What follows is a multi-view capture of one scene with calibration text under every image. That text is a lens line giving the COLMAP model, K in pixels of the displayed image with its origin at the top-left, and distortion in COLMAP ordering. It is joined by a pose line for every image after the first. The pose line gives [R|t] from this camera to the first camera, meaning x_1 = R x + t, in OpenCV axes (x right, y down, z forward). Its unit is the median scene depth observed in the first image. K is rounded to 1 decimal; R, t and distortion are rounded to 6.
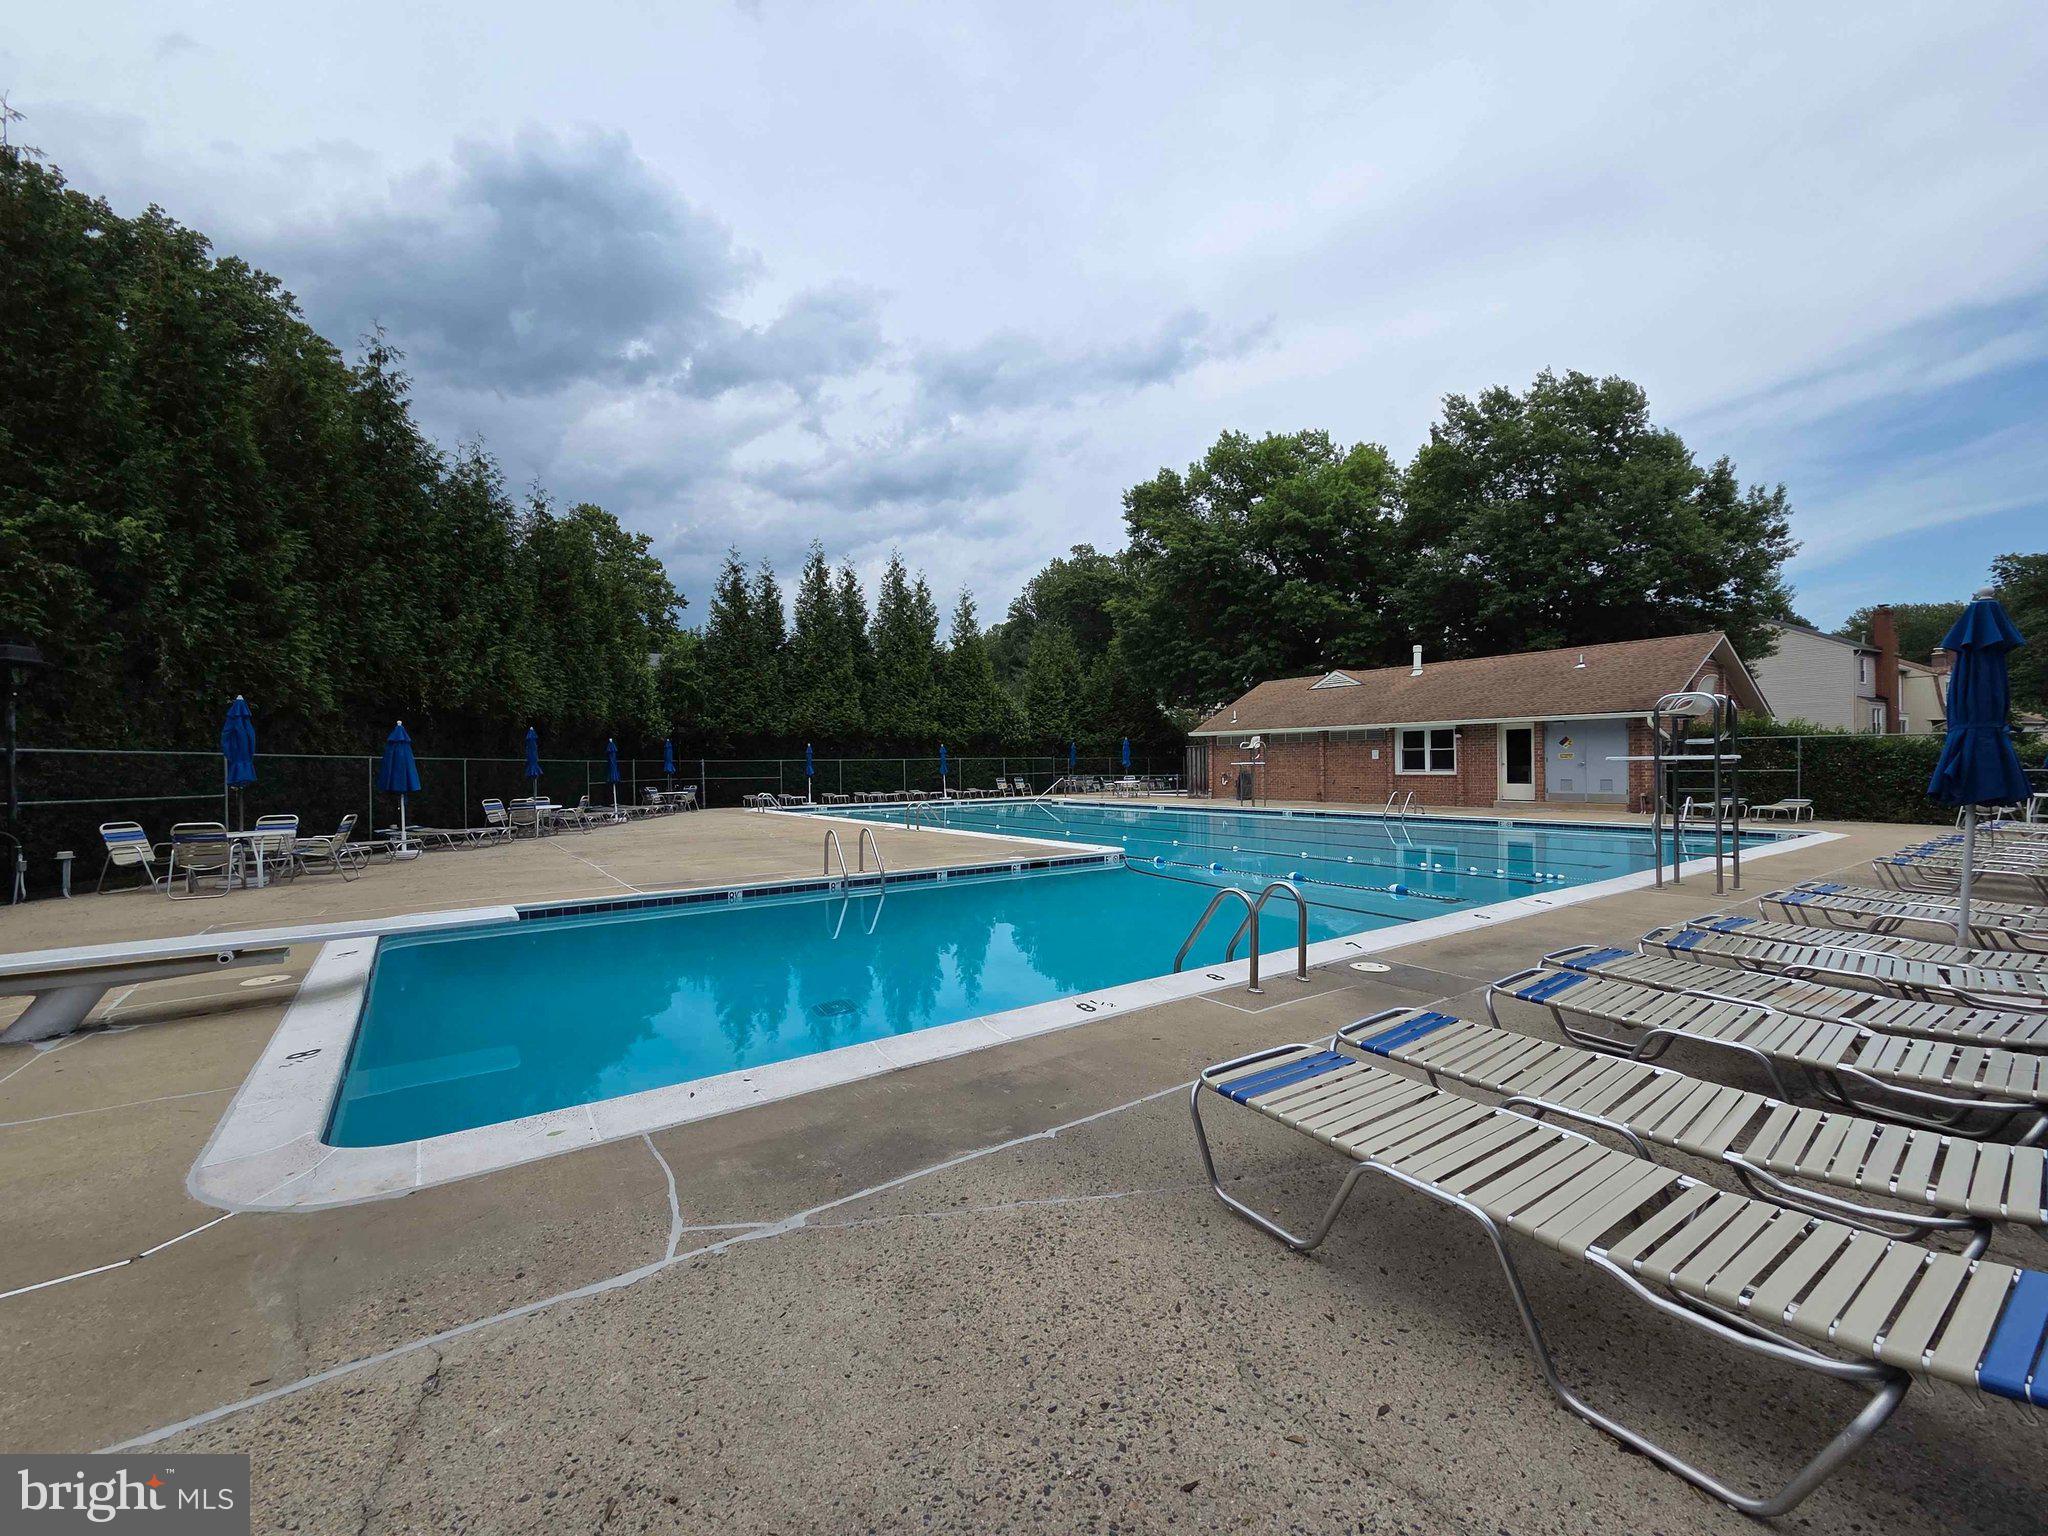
lens RADIAL K [[826.3, 0, 1024.0], [0, 826.3, 768.0], [0, 0, 1]] dist [0.001143, 0.000041]
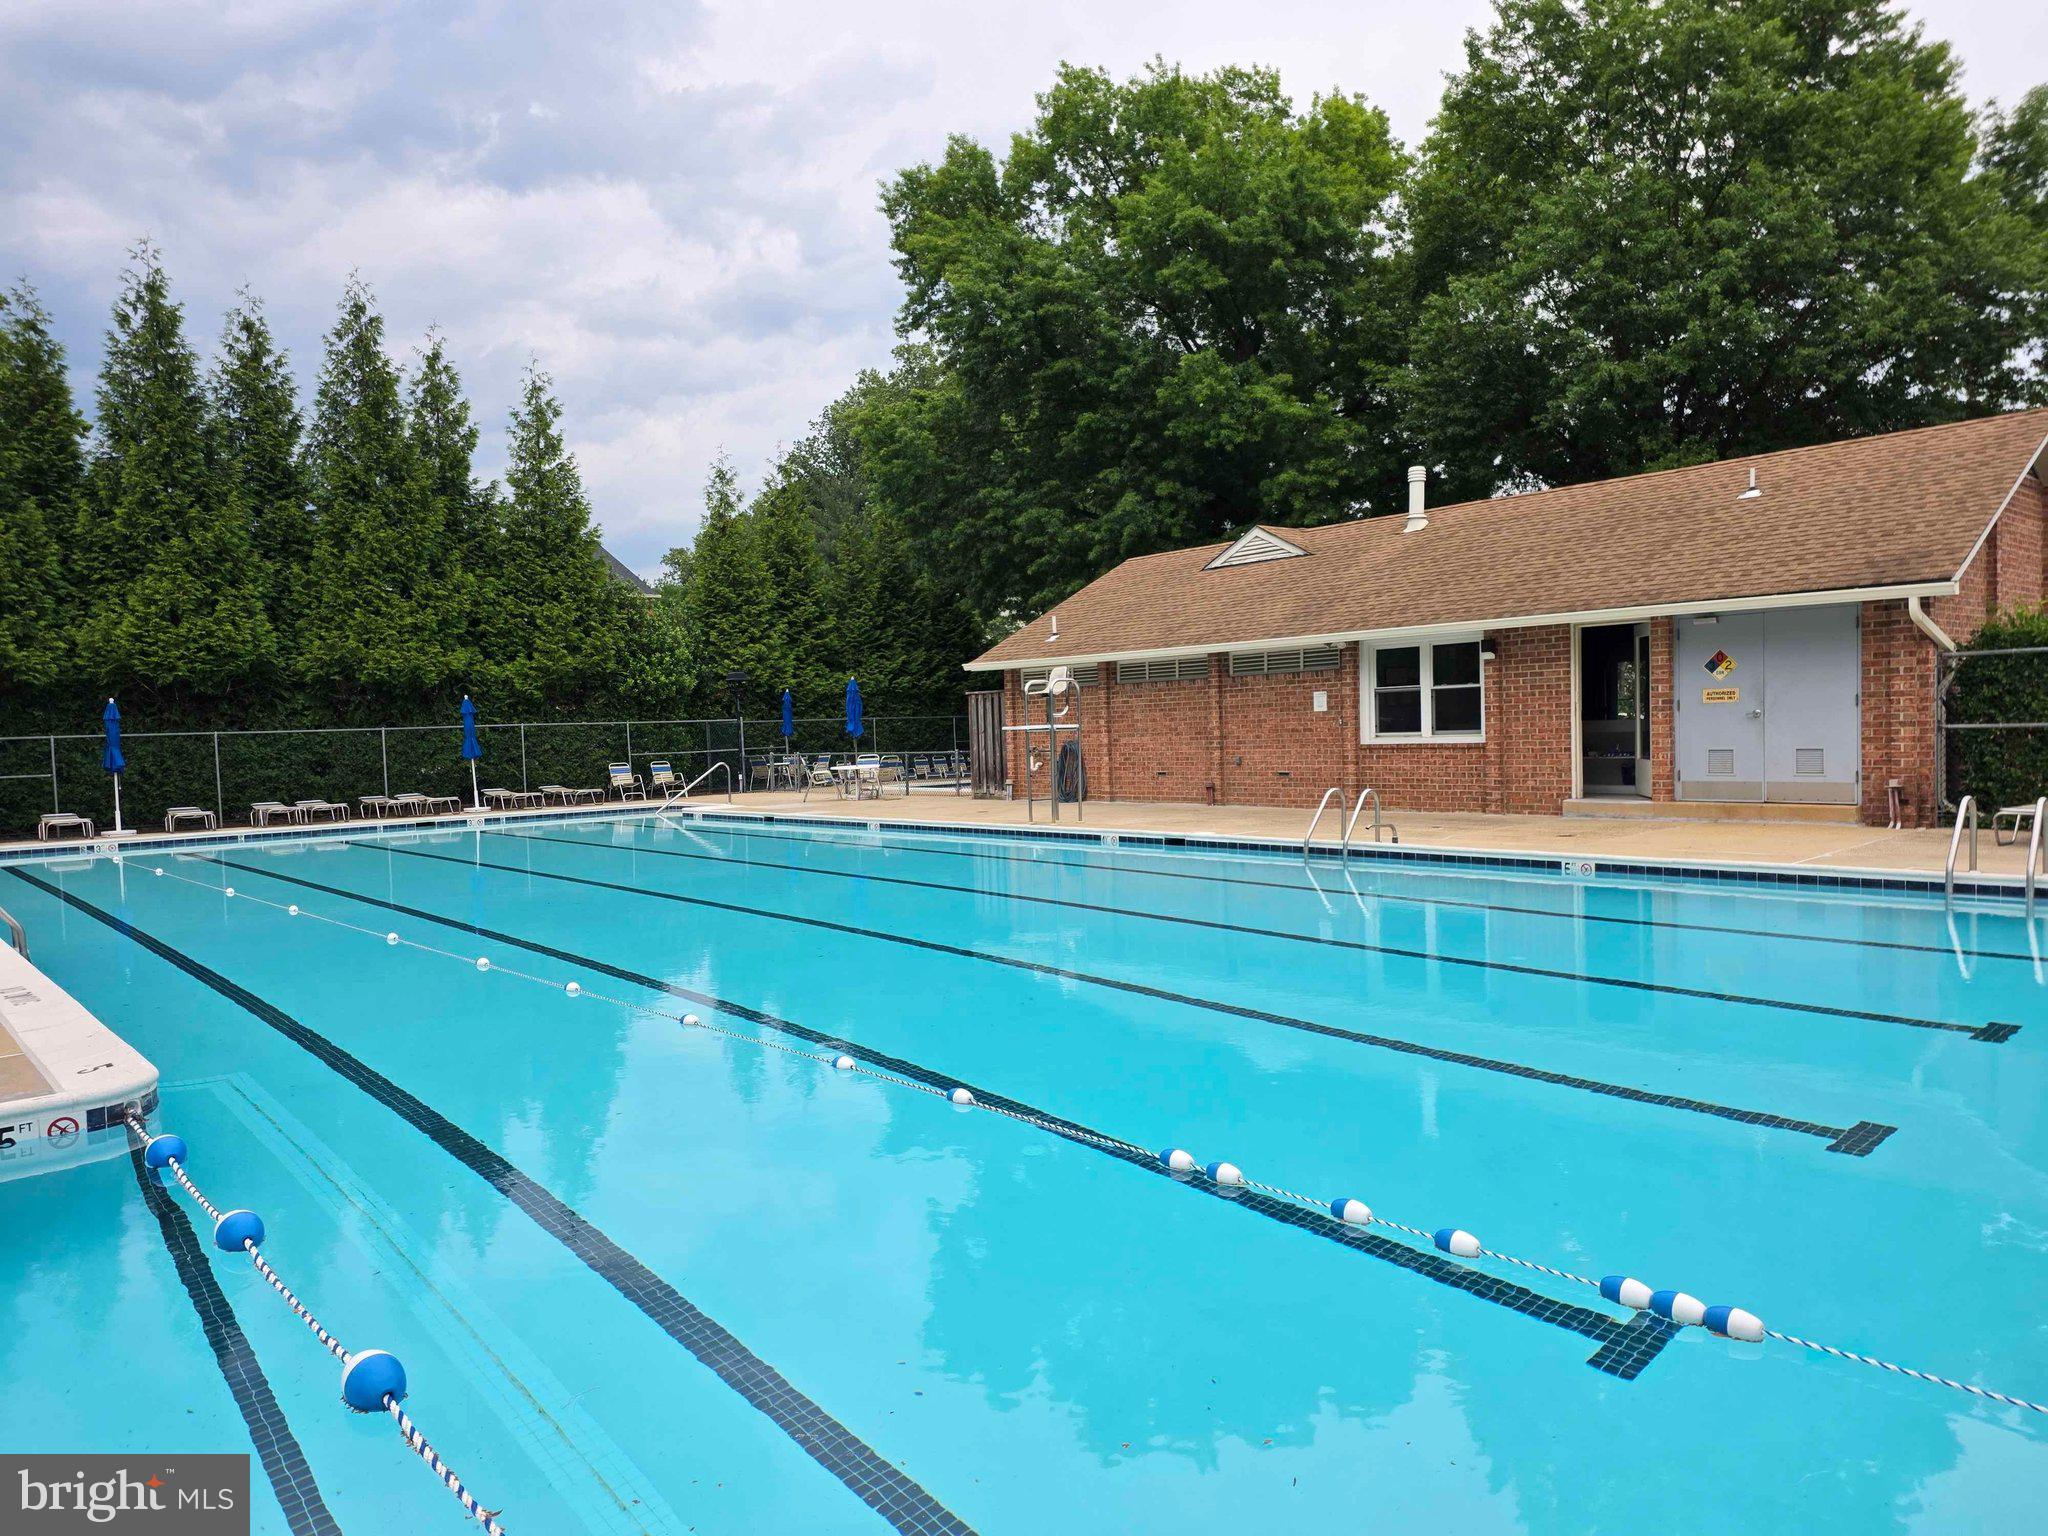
lens RADIAL K [[1269.3, 0, 1029.9], [0, 1269.3, 805.6], [0, 0, 1]] dist [0.062967, -0.062370]
pose [[0.994623, -0.024907, 0.100517, 0.148709], [0.019149, 0.998142, 0.057849, -0.001936], [-0.101771, -0.055613, 0.993252, 0.239200]]
